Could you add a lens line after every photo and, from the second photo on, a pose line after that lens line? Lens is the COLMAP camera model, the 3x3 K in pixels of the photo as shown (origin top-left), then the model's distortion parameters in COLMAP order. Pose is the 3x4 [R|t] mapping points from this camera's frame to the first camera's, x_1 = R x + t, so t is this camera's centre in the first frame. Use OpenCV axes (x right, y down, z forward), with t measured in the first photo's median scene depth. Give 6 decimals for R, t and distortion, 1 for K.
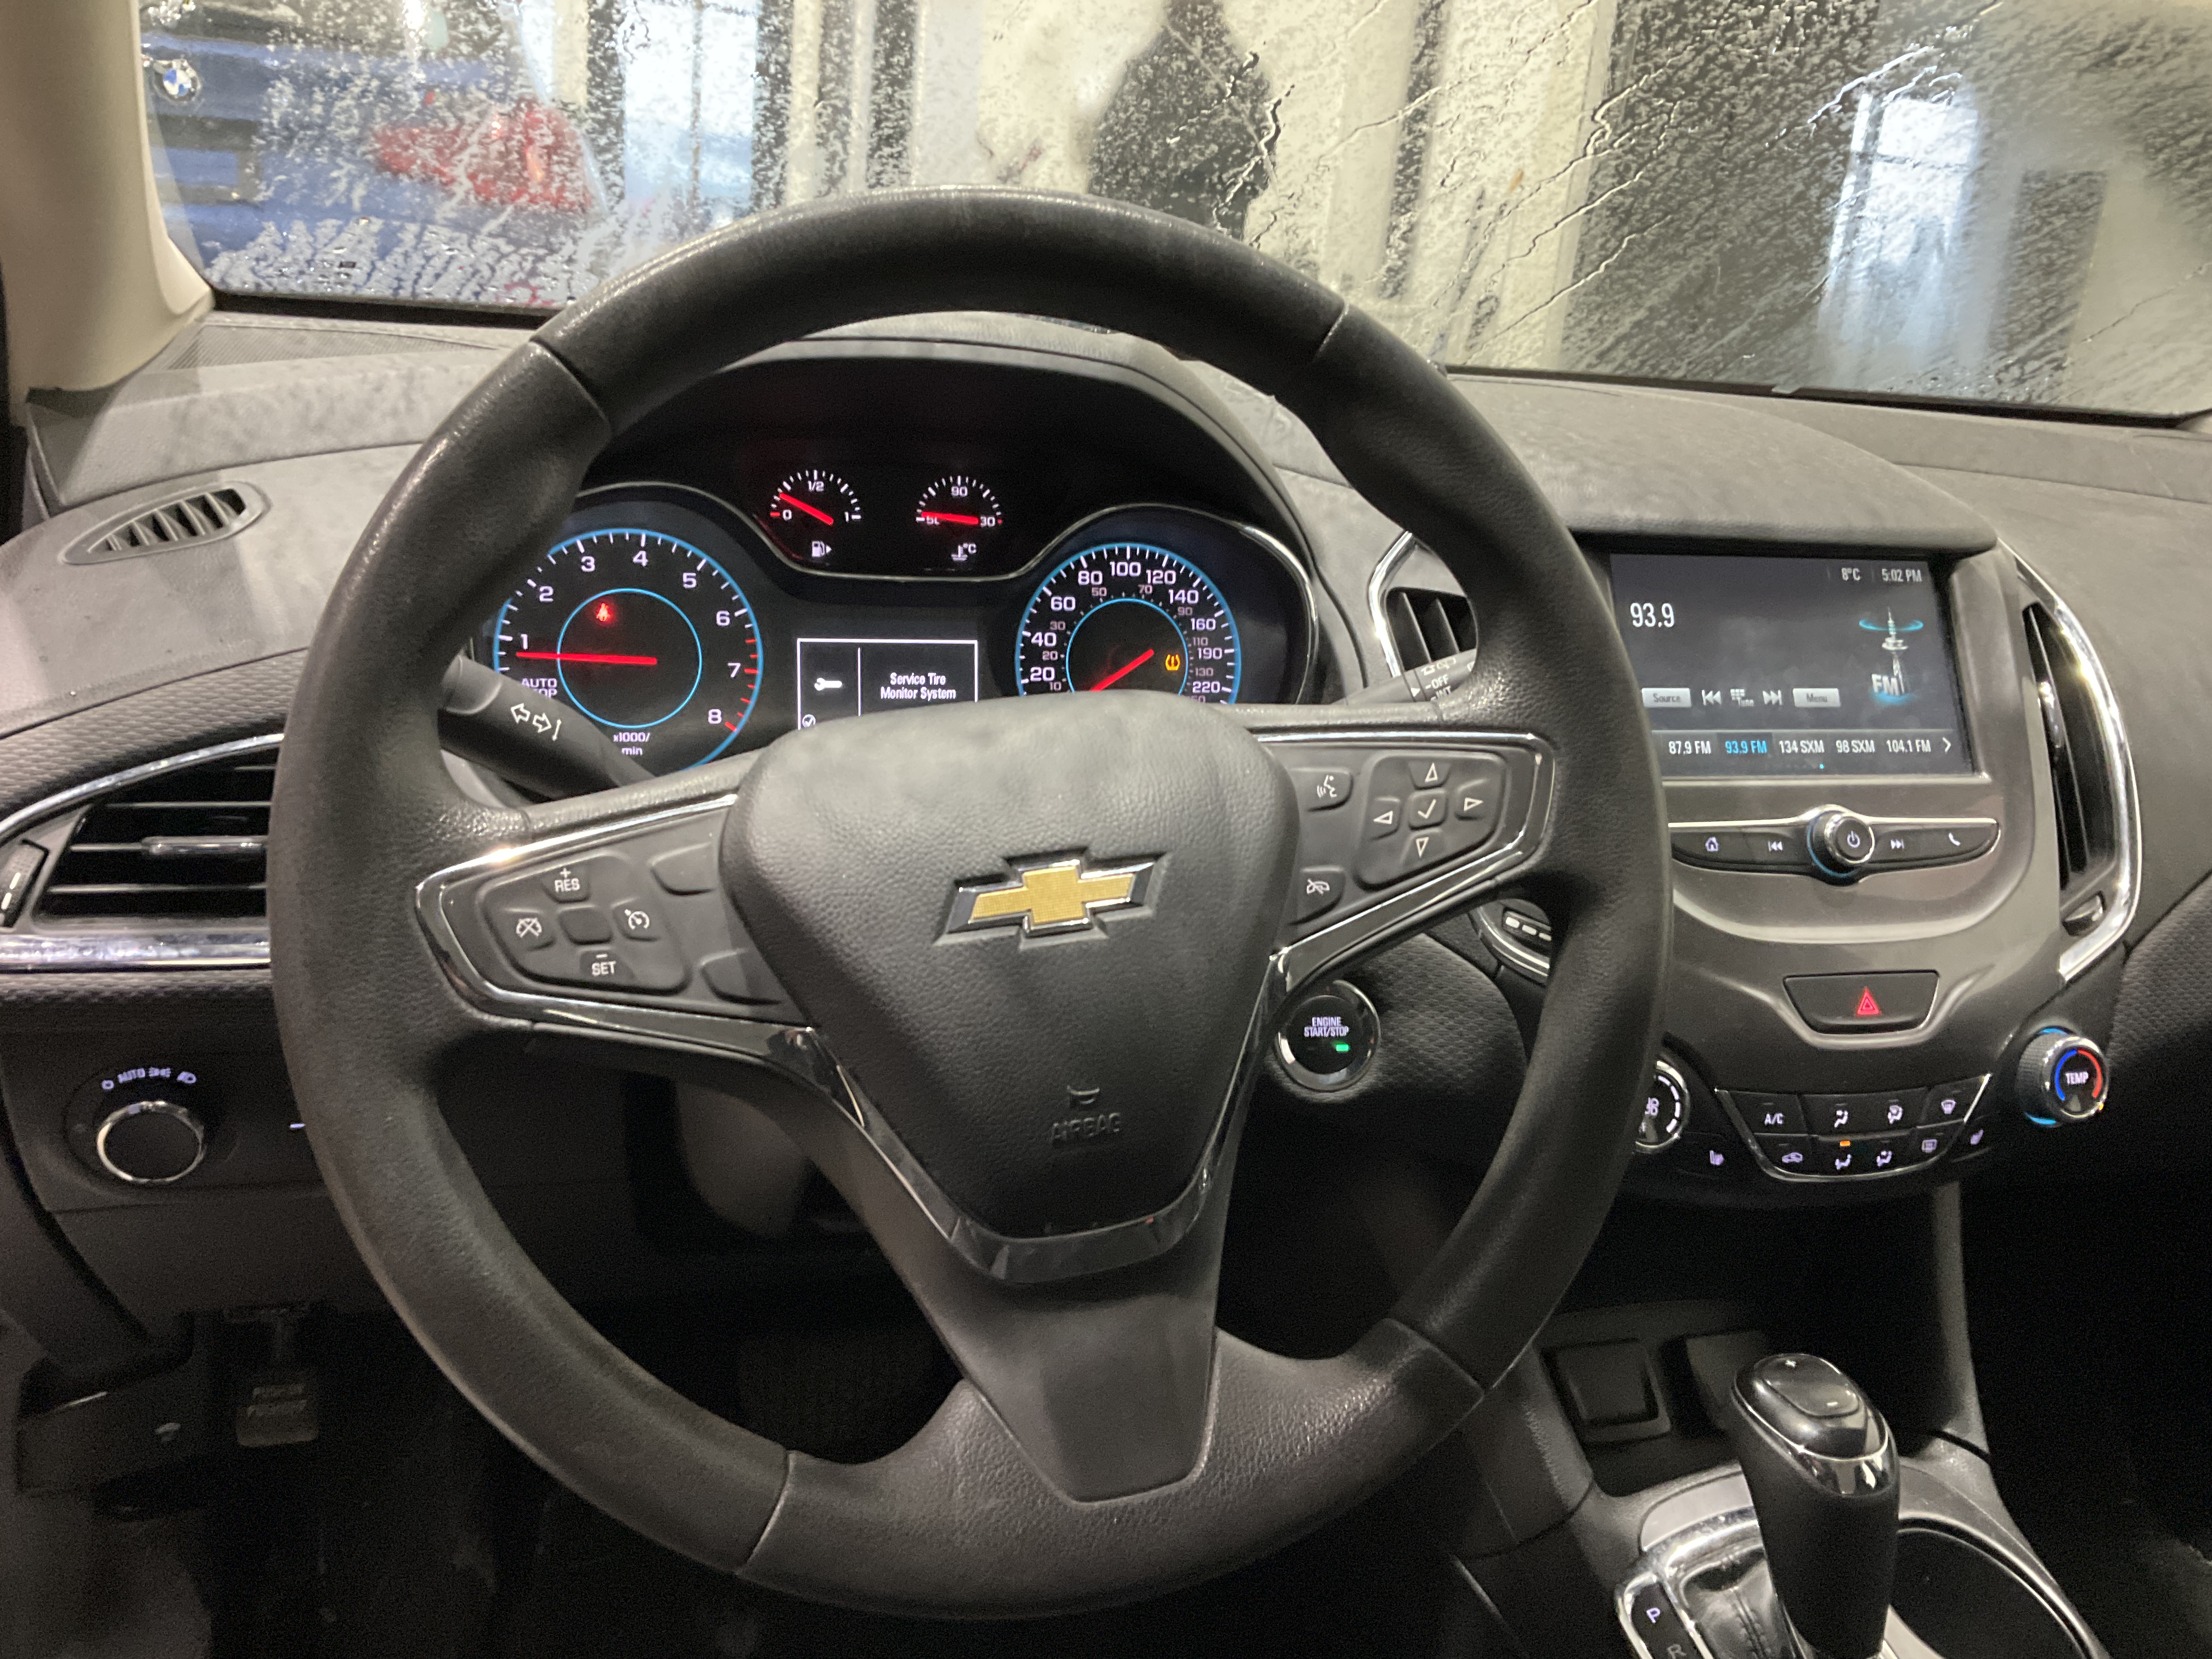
lens RADIAL K [[1843.8, 0, 1106.0], [0, 1843.8, 829.5], [0, 0, 1]] dist [0.043775, -0.131312]
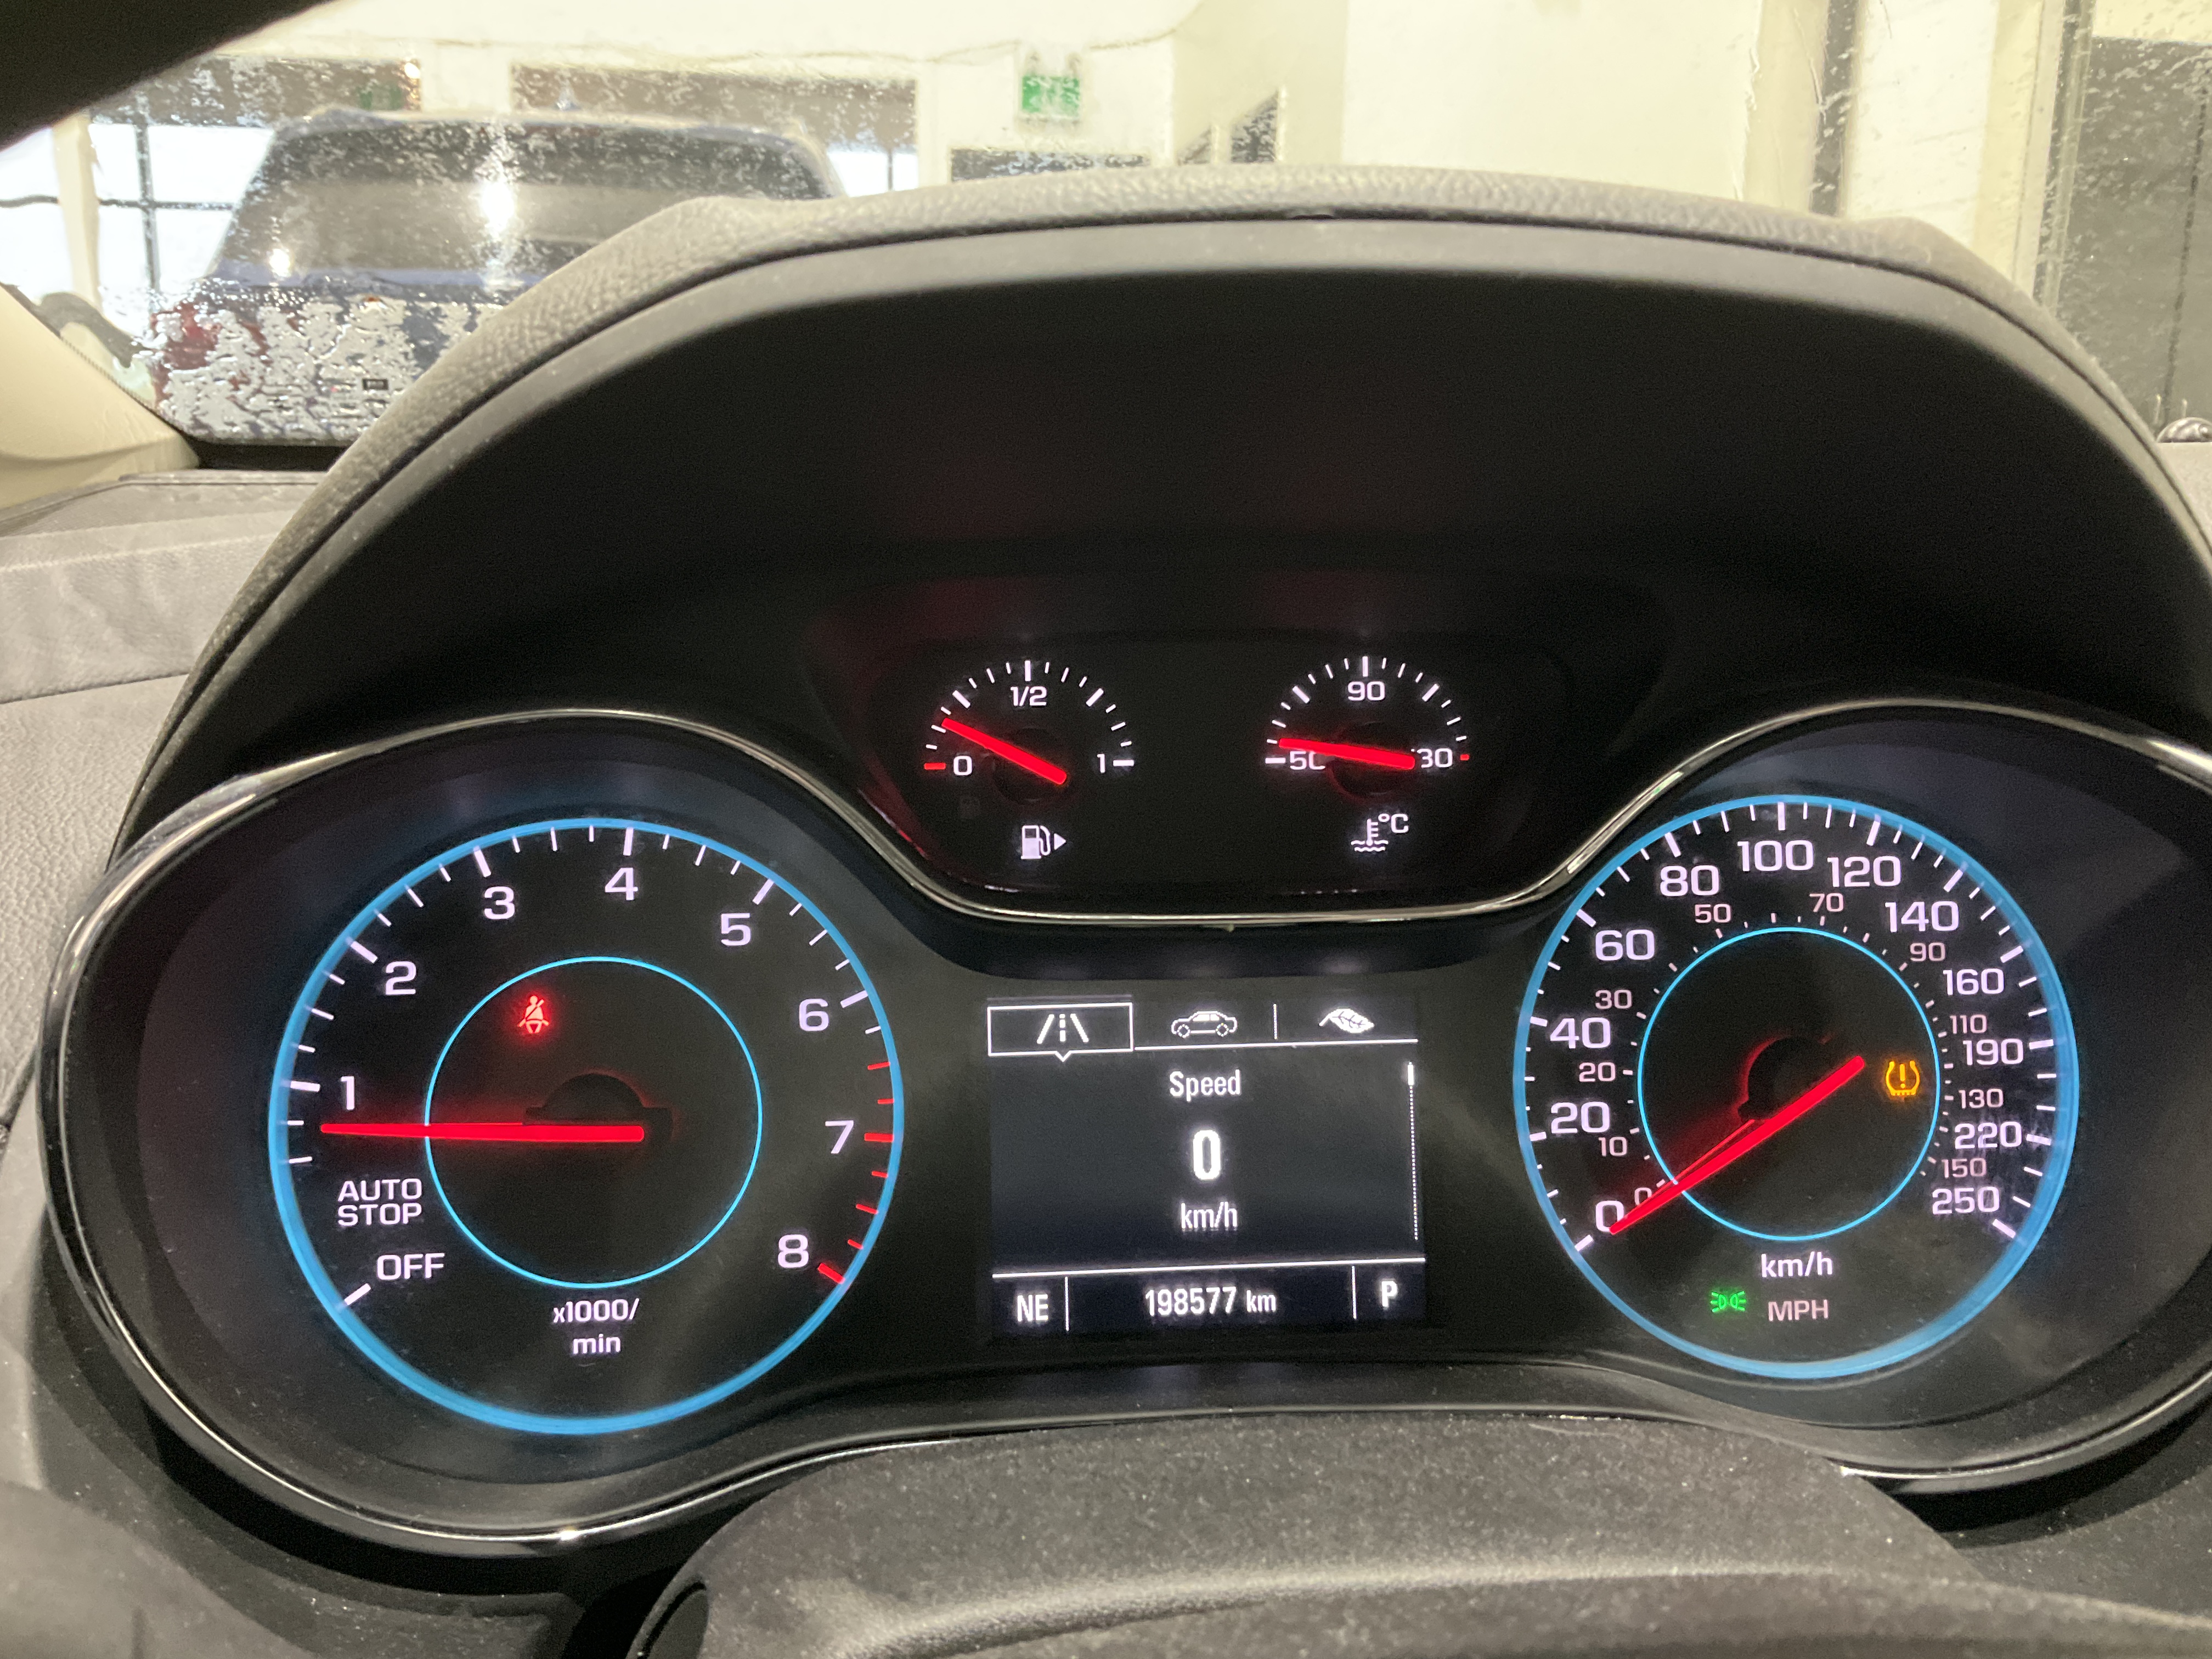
lens RADIAL K [[1843.8, 0, 1106.0], [0, 1843.8, 829.5], [0, 0, 1]] dist [0.043775, -0.131312]
pose [[0.977991, -0.033636, -0.205919, -0.051017], [0.012050, 0.994379, -0.105196, -0.106619], [0.208300, 0.100399, 0.972898, 0.573191]]
